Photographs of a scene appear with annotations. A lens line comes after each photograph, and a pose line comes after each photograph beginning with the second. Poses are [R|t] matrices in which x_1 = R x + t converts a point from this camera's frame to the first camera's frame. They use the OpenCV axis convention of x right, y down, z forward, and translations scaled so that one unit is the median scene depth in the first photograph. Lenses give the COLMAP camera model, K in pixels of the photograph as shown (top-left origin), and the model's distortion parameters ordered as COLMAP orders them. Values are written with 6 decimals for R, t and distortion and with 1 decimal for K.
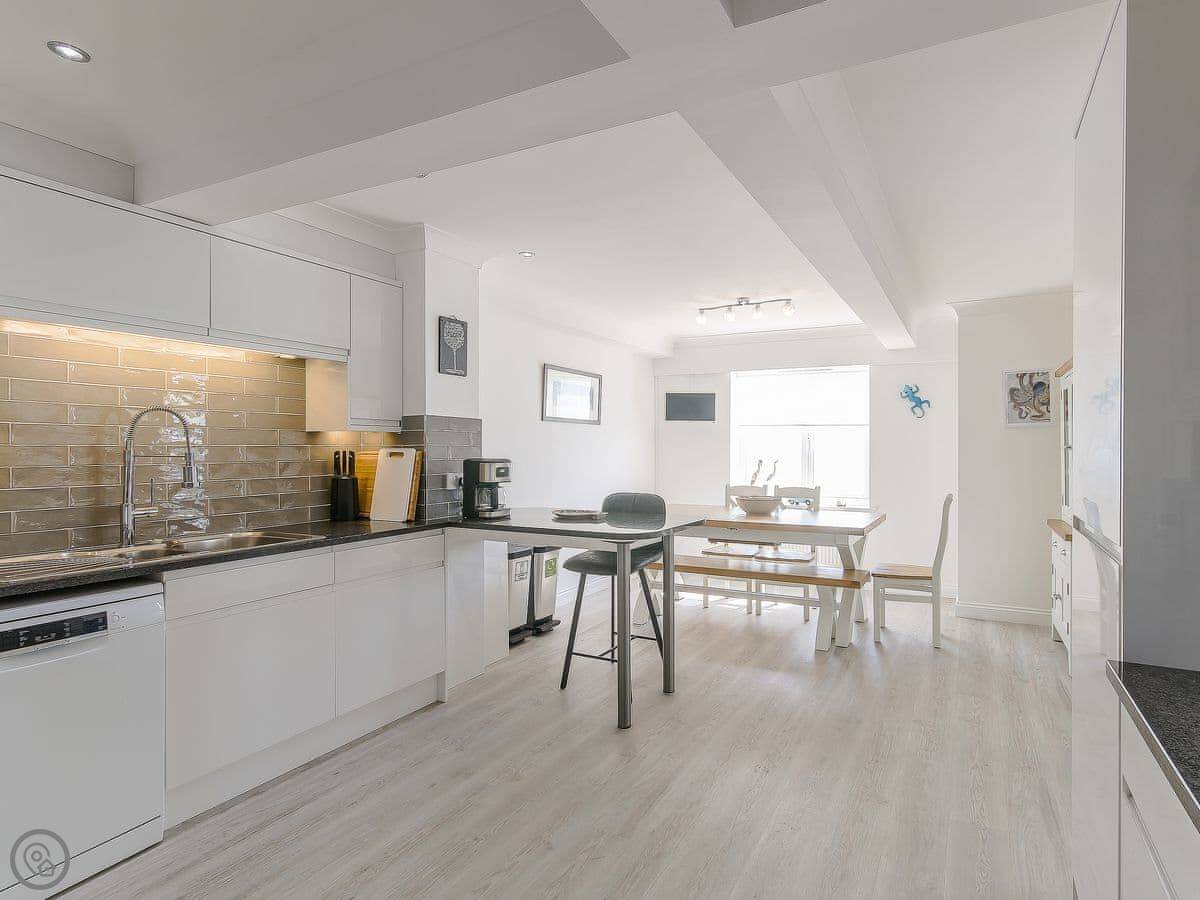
lens RADIAL K [[719.0, 0, 603.6], [0, 719.0, 448.9], [0, 0, 1]] dist [-0.006212, -0.000535]
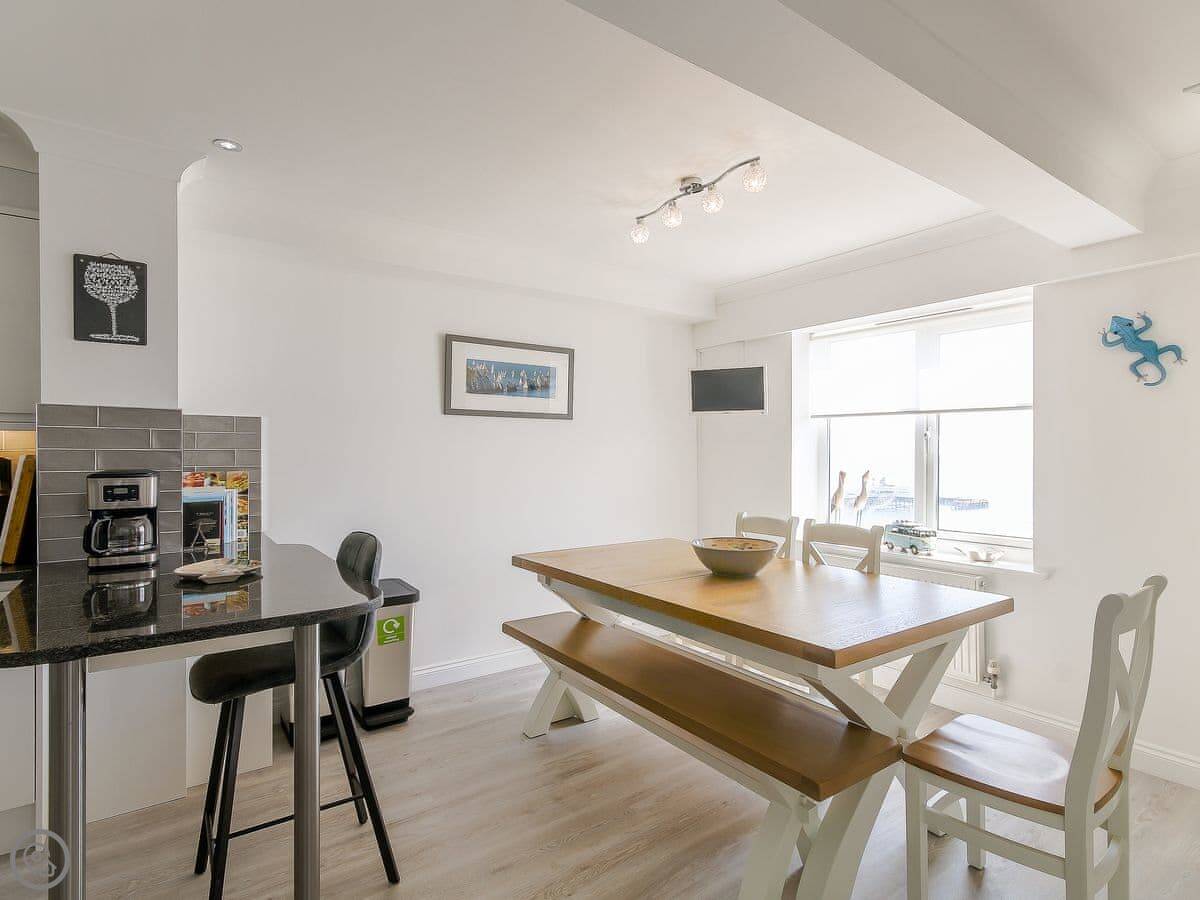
lens RADIAL K [[630.4, 0, 598.0], [0, 630.4, 449.2], [0, 0, 1]] dist [0.005412, 0.000643]
pose [[0.883747, -0.002890, -0.467955, 0.317188], [0.001158, 0.999991, -0.003989, -0.001734], [0.467963, 0.002984, 0.883743, 0.480671]]
